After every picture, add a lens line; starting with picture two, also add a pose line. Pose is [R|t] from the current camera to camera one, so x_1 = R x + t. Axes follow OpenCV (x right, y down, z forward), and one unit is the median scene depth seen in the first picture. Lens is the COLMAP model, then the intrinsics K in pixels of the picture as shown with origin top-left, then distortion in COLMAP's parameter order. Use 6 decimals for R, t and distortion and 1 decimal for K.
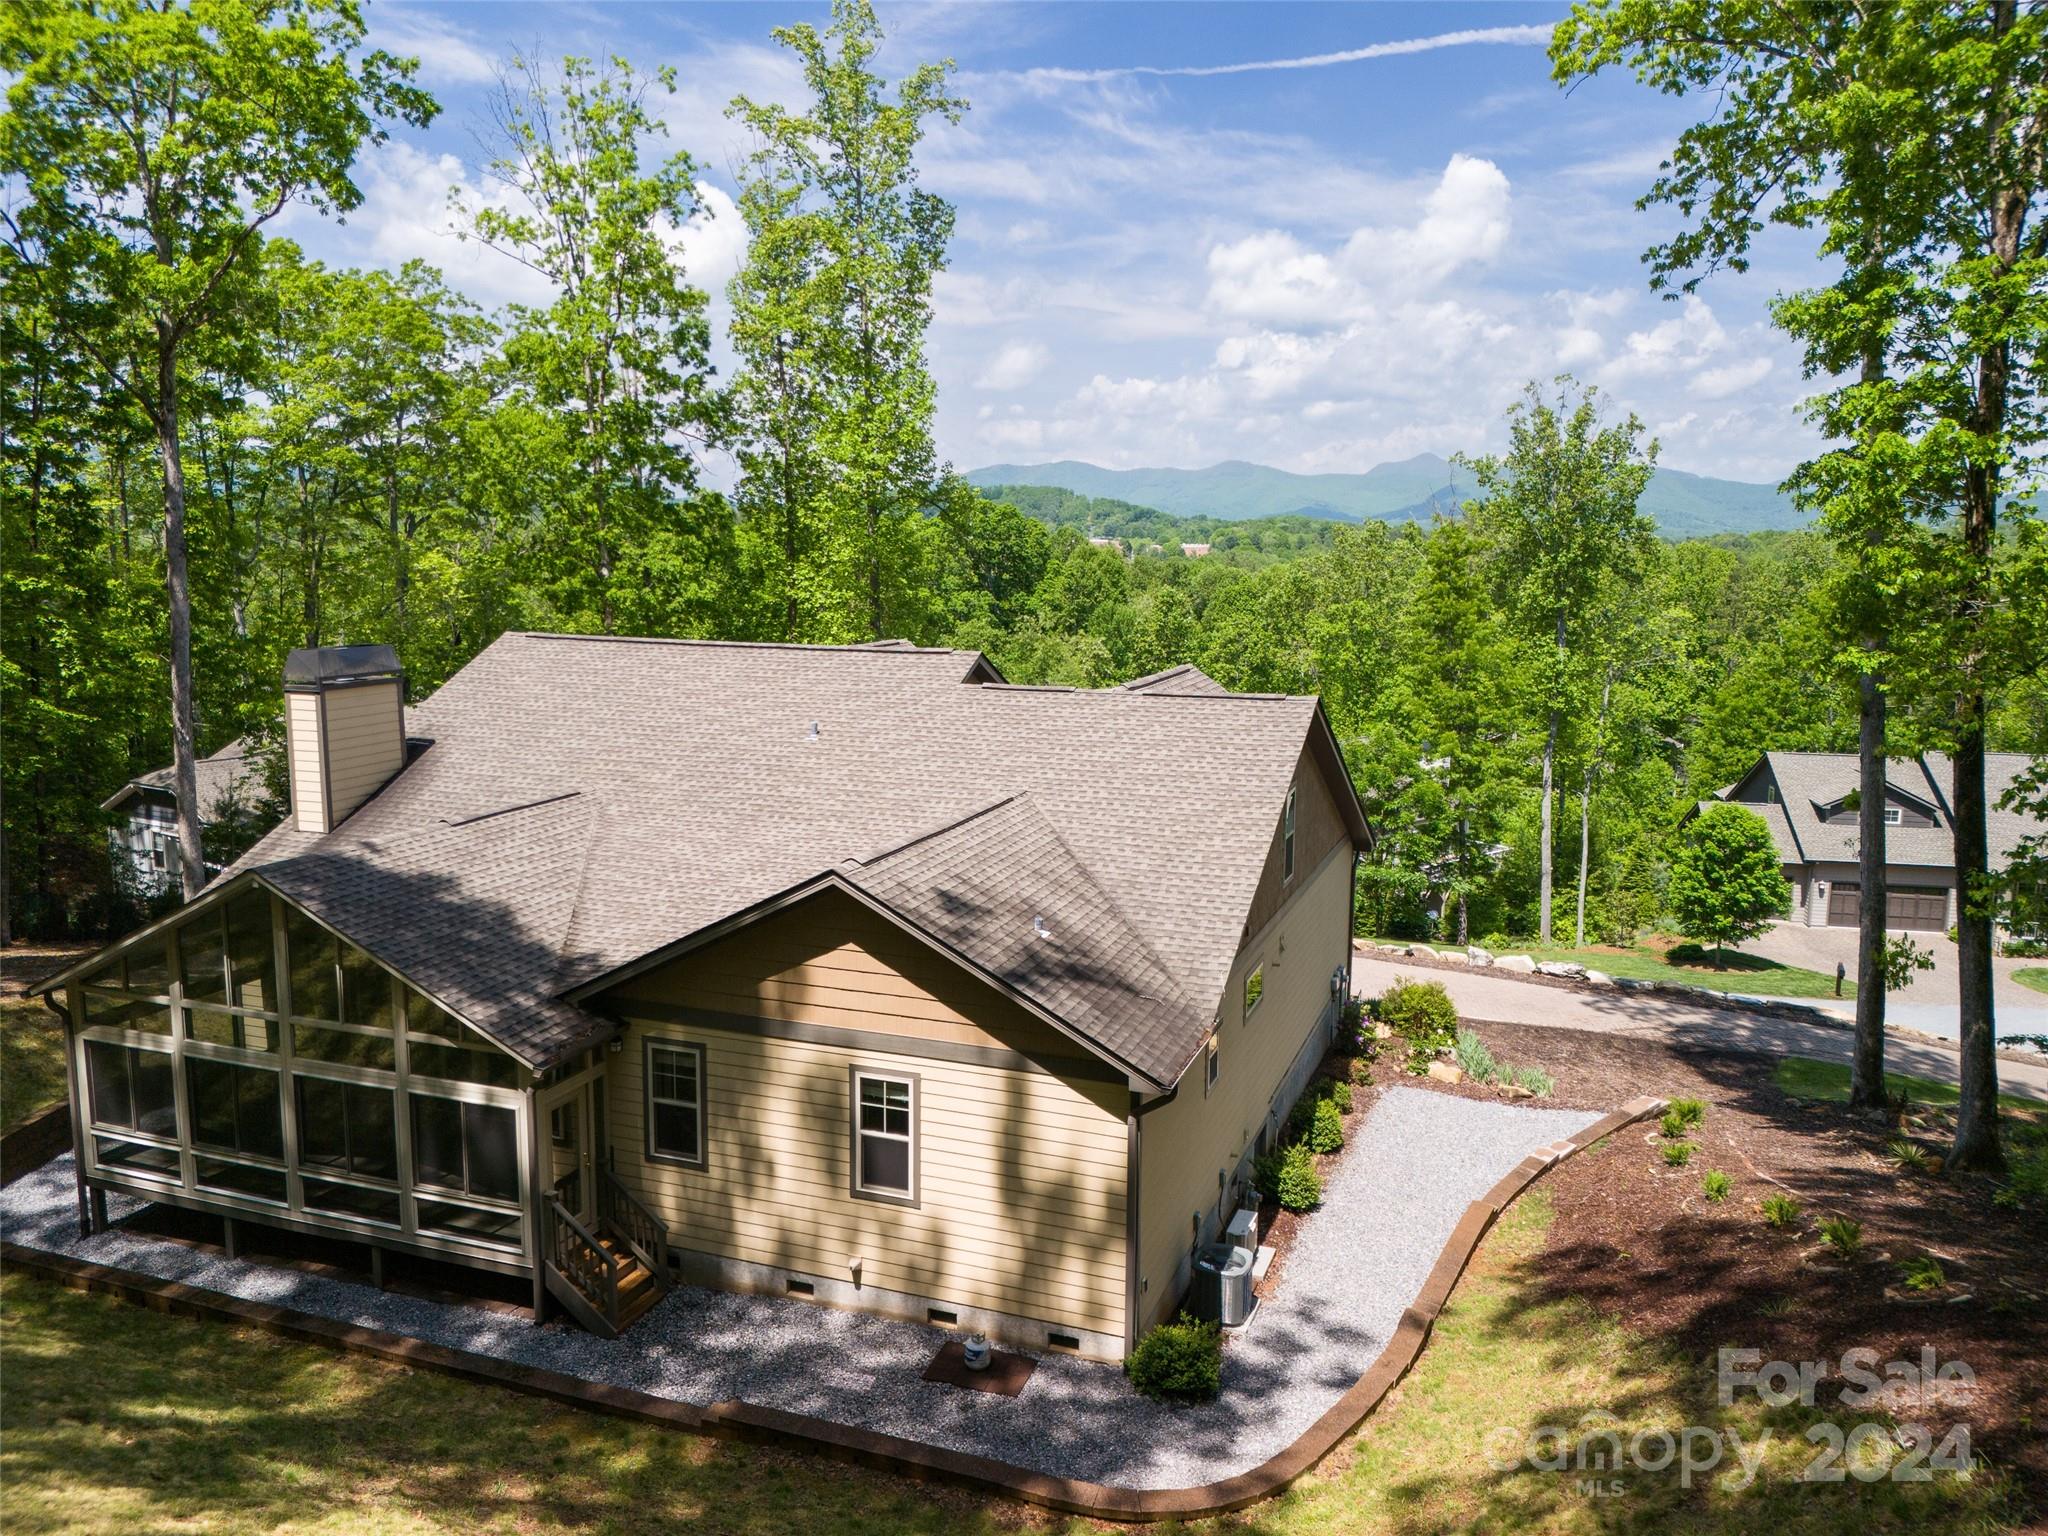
lens RADIAL K [[1505.1, 0, 1024.0], [0, 1505.1, 768.0], [0, 0, 1]] dist [0.081334, -0.143138]
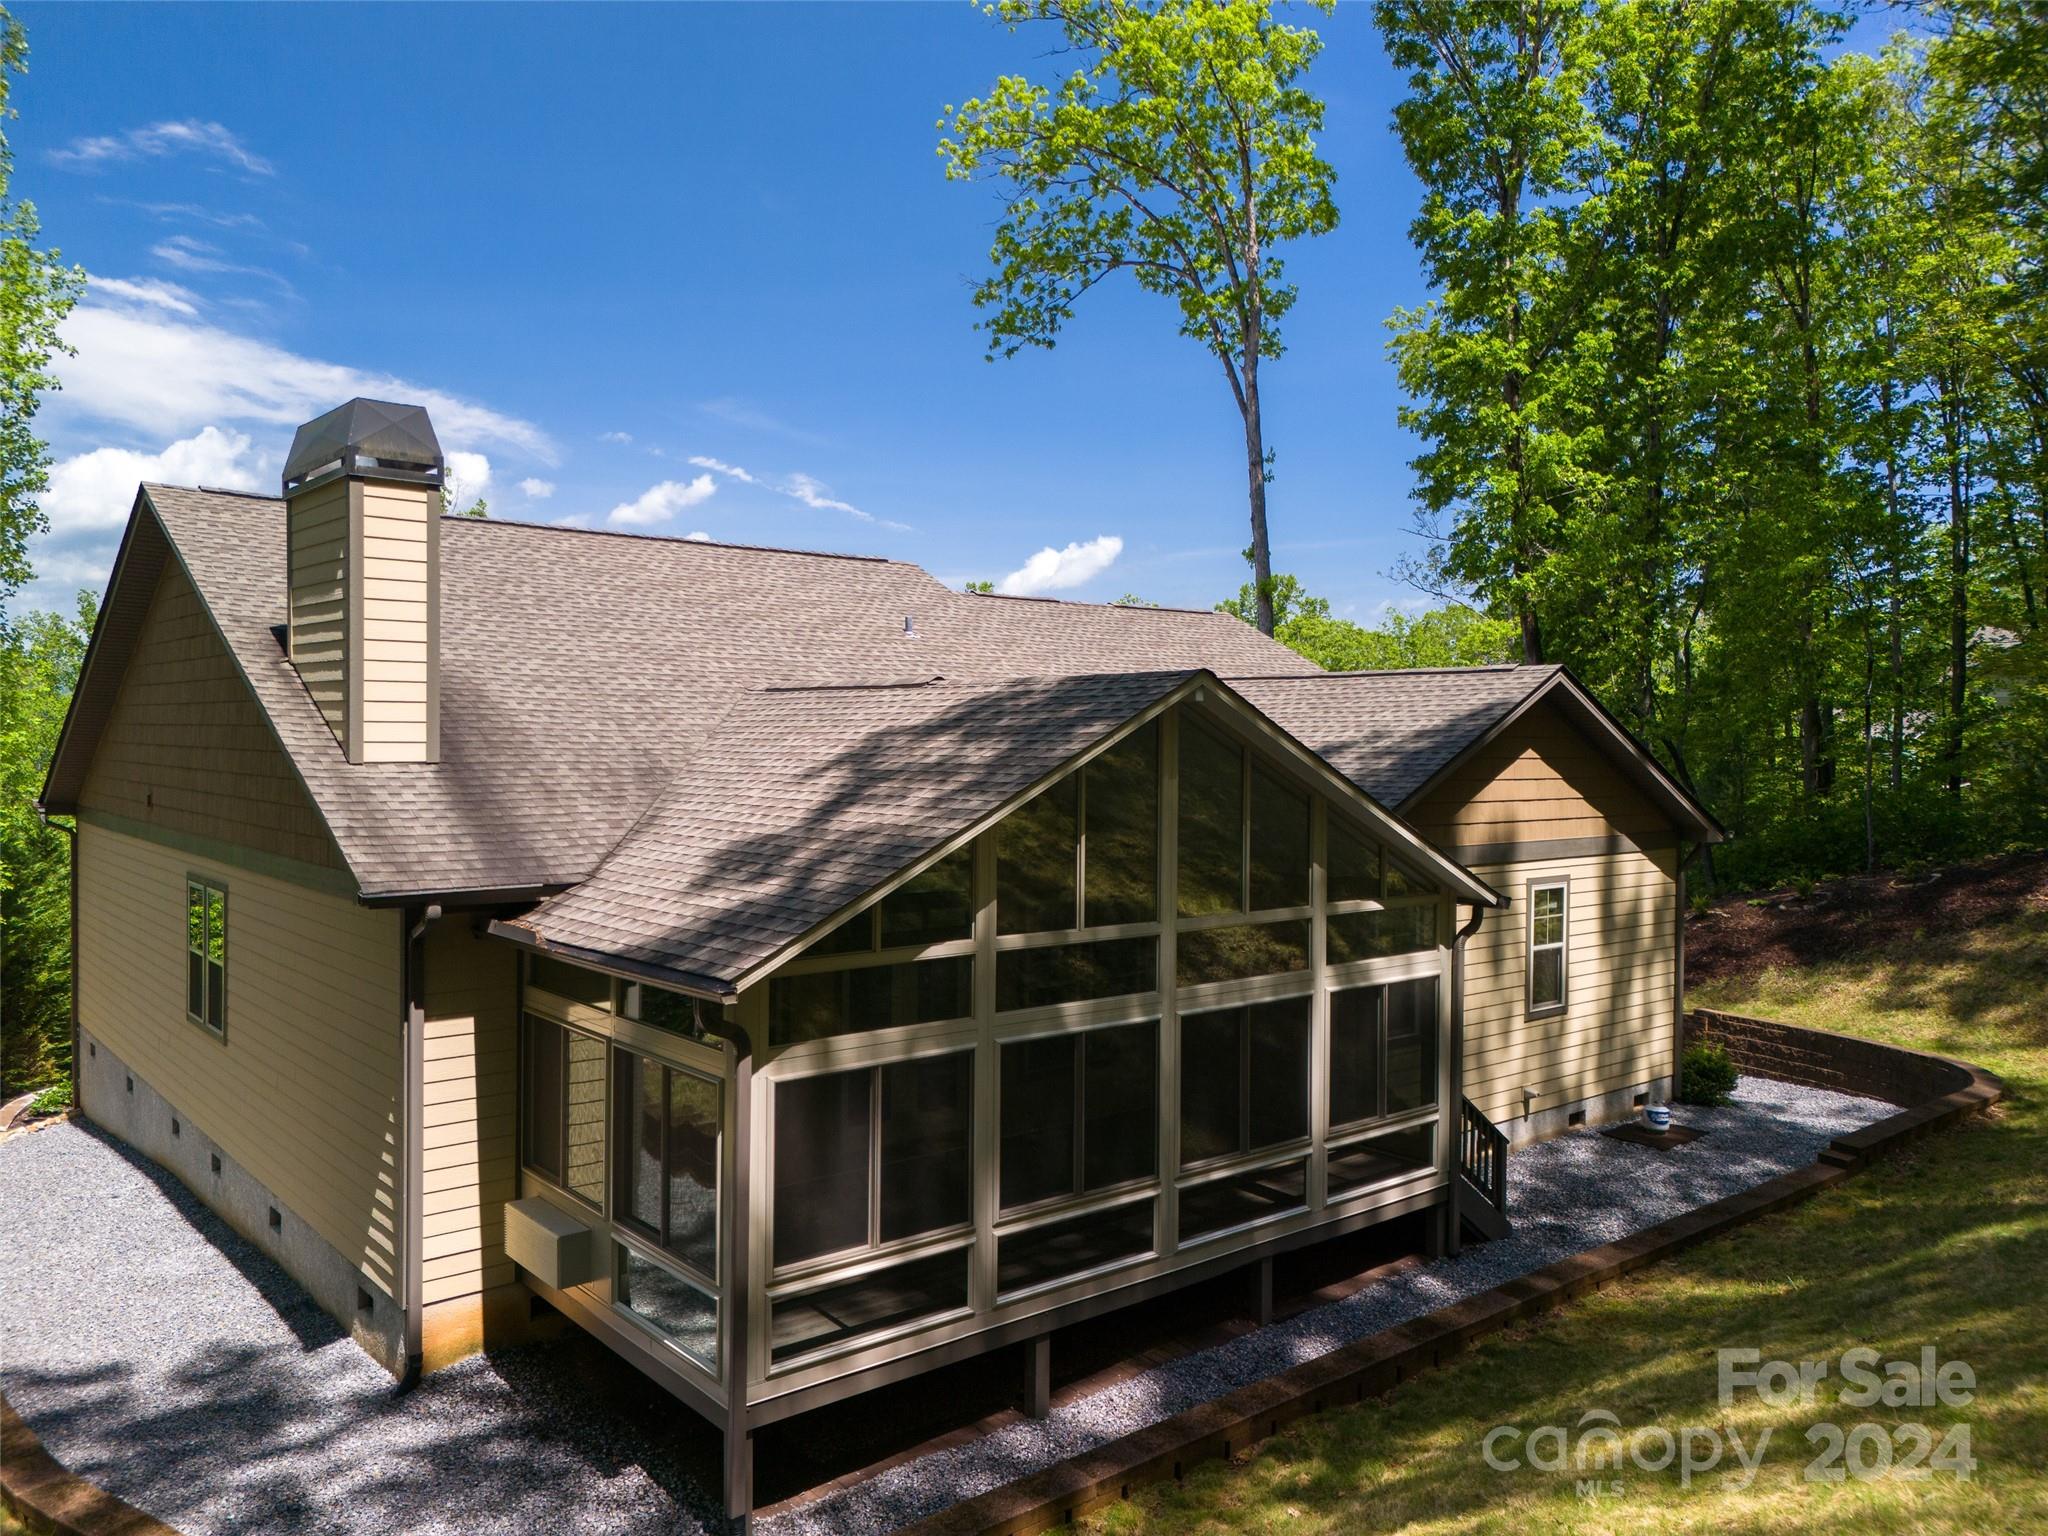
lens RADIAL K [[1515.0, 0, 1030.3], [0, 1515.0, 759.6], [0, 0, 1]] dist [0.085605, -0.446314]
pose [[0.484048, -0.013731, 0.874934, -0.419418], [0.122746, 0.991056, -0.052354, 0.049122], [-0.866390, 0.132736, 0.481404, 0.296706]]
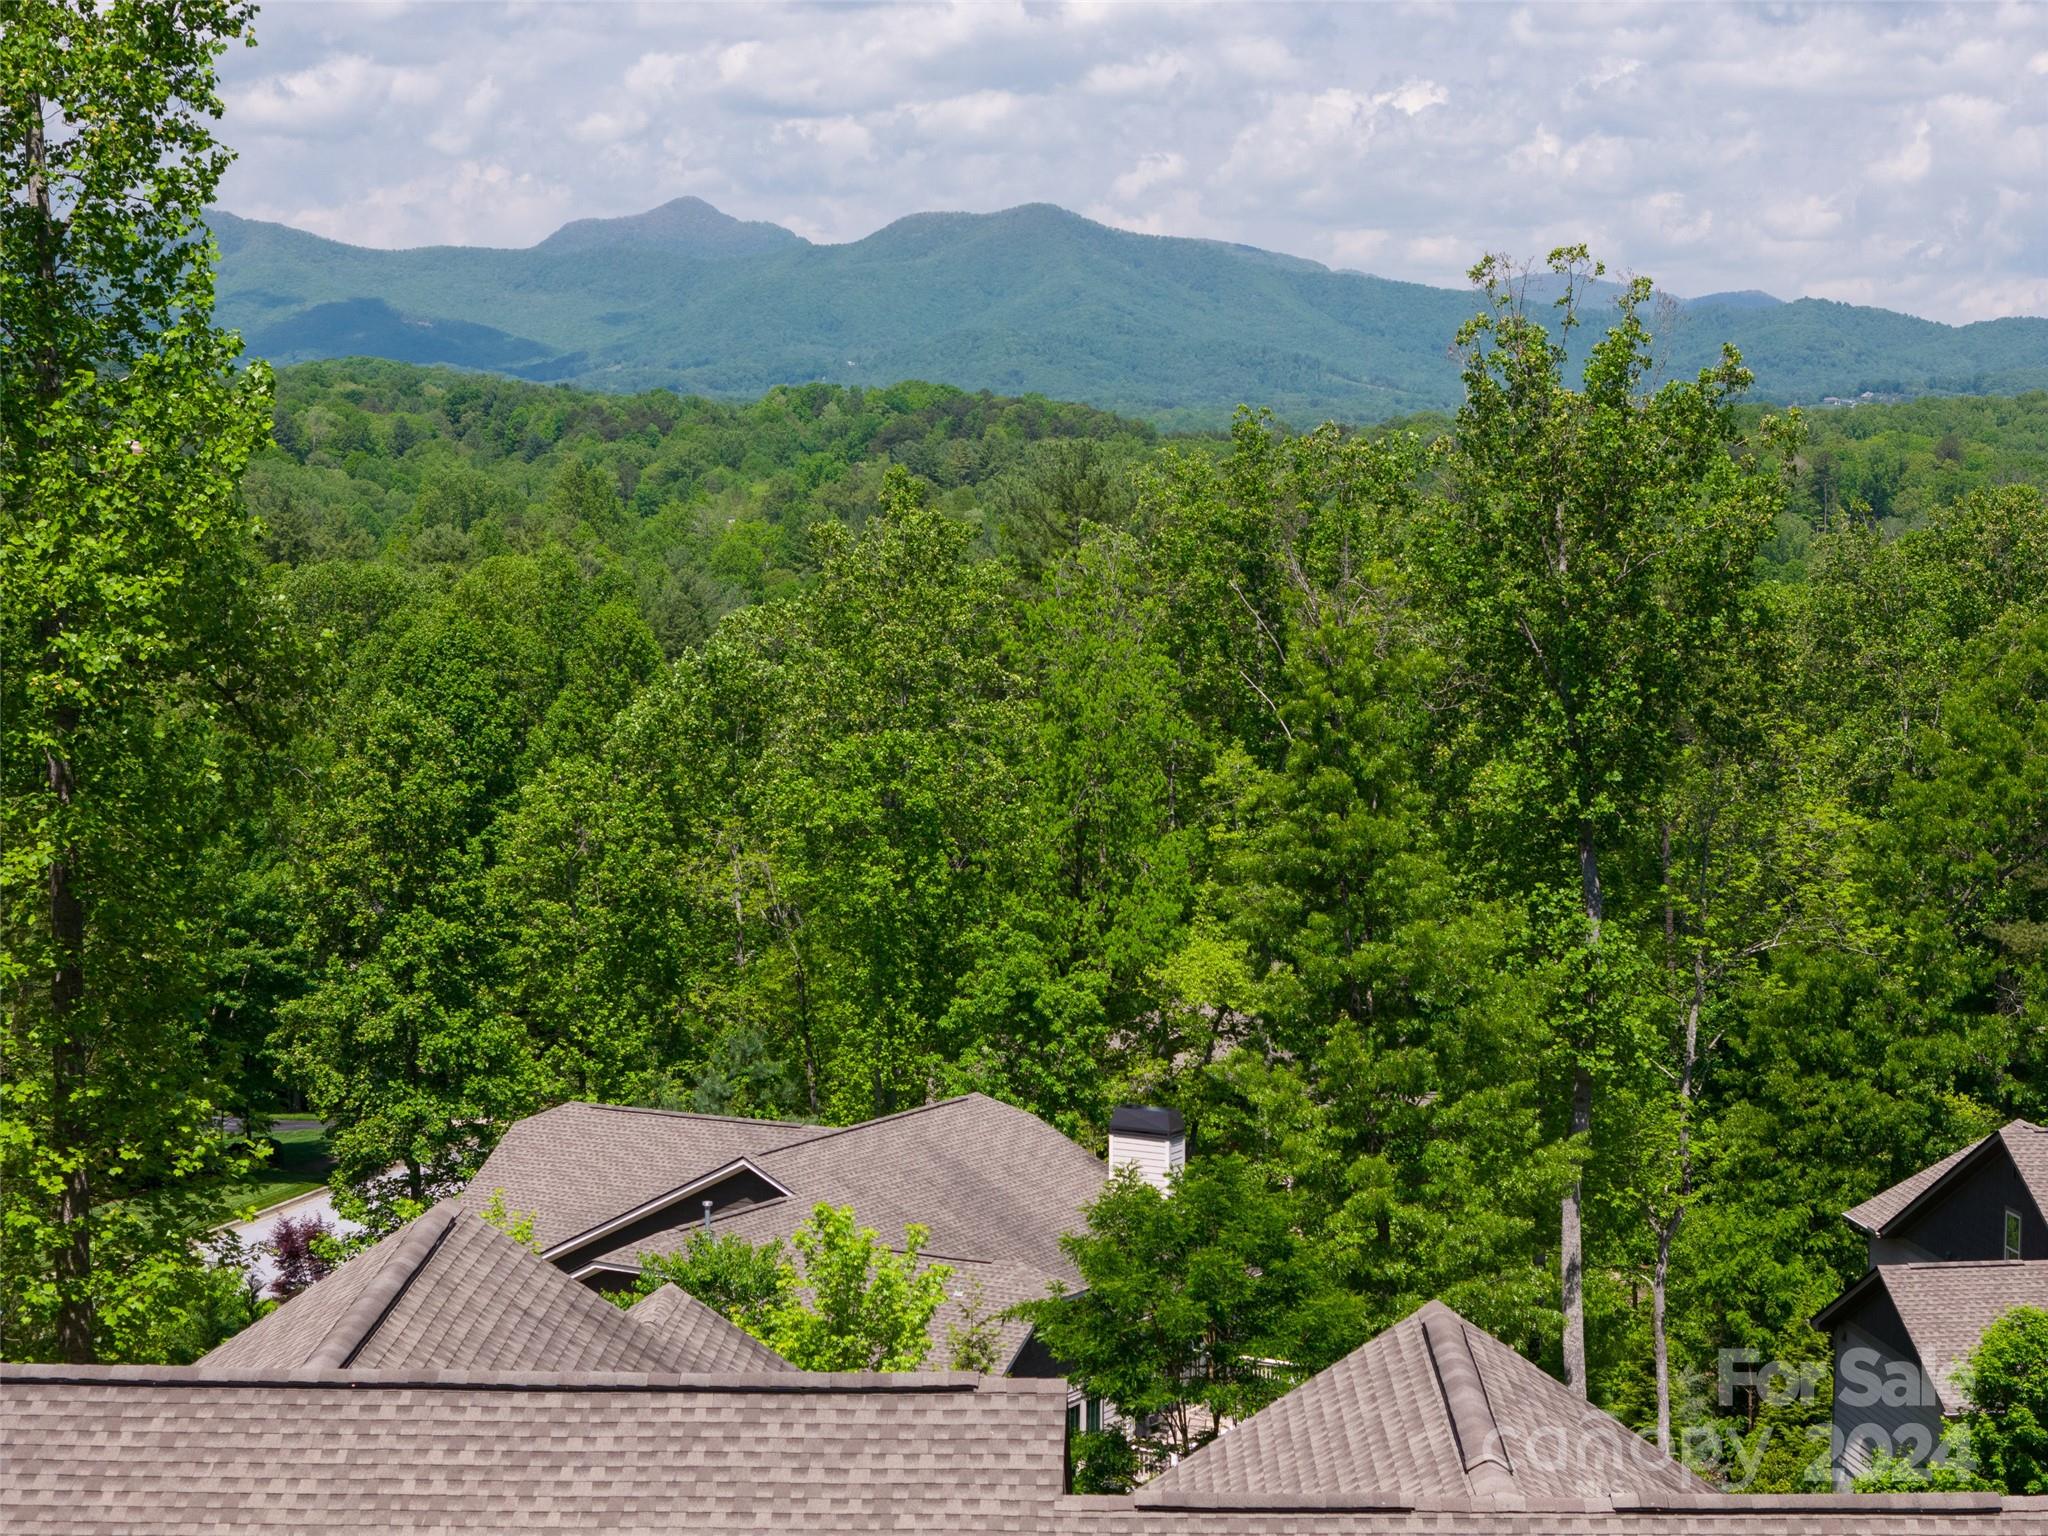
lens RADIAL K [[4095.6, 0, 1156.5], [0, 4095.6, 721.0], [0, 0, 1]] dist [-0.194320, 0.596732]
pose [[0.932682, -0.023030, 0.359964, -0.190622], [0.049981, 0.996584, -0.065743, -0.091673], [-0.357220, 0.079309, 0.930647, 0.055236]]
